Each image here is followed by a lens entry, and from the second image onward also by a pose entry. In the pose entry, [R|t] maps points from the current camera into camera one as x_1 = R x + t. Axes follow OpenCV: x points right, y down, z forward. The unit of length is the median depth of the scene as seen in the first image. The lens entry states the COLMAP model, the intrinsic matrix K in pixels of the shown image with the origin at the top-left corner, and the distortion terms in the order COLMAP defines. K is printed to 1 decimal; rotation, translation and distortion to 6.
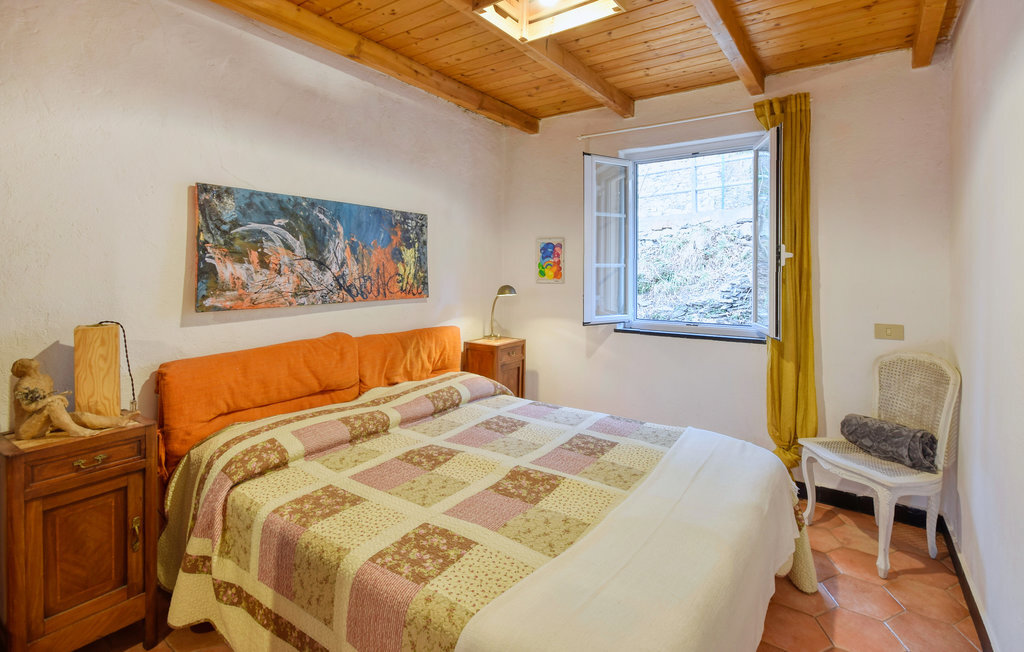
lens RADIAL K [[484.0, 0, 515.3], [0, 484.0, 272.7], [0, 0, 1]] dist [-0.003025, -0.000023]
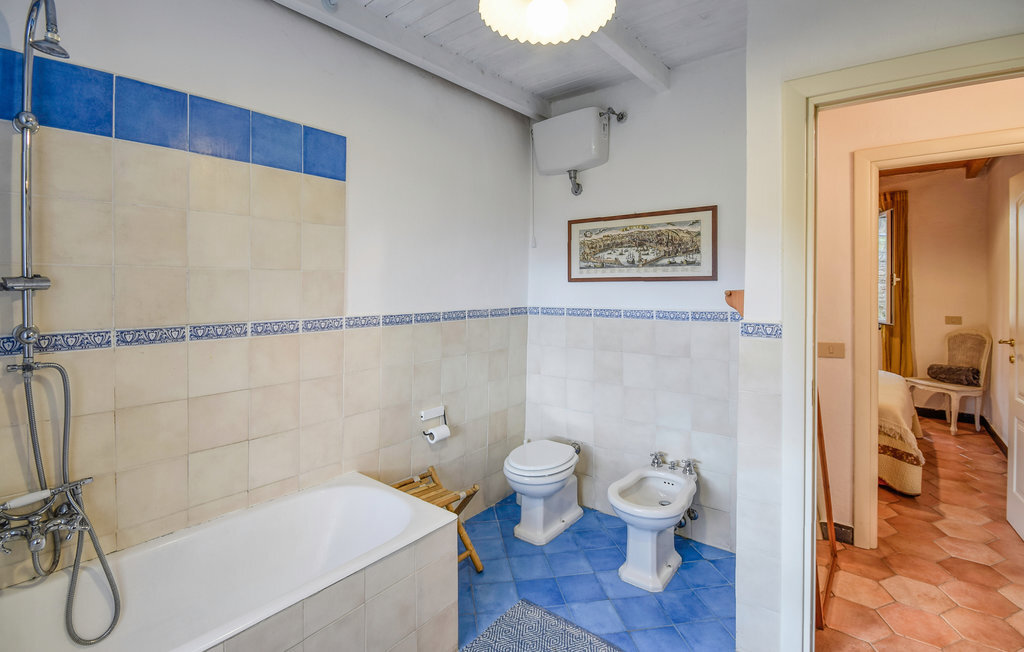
lens RADIAL K [[506.5, 0, 514.3], [0, 506.5, 297.3], [0, 0, 1]] dist [-0.000748, -0.000315]
pose [[0.999722, -0.007614, -0.022327, -0.976062], [0.007739, 0.999955, 0.005519, 0.011523], [0.022284, -0.005691, 0.999735, -1.102944]]
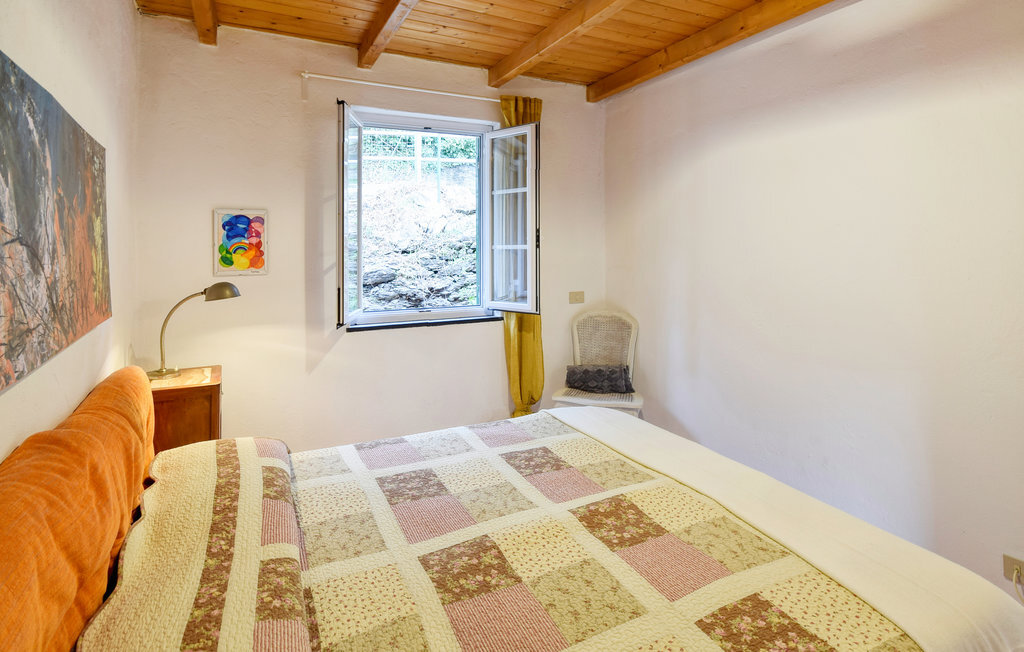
lens RADIAL K [[518.2, 0, 492.0], [0, 518.2, 247.2], [0, 0, 1]] dist [0.001692, 0.000095]
pose [[0.490578, -0.007511, 0.871365, -0.637118], [0.015162, 0.999885, 0.000083, -0.020347], [-0.871266, 0.013171, 0.490635, 0.572313]]
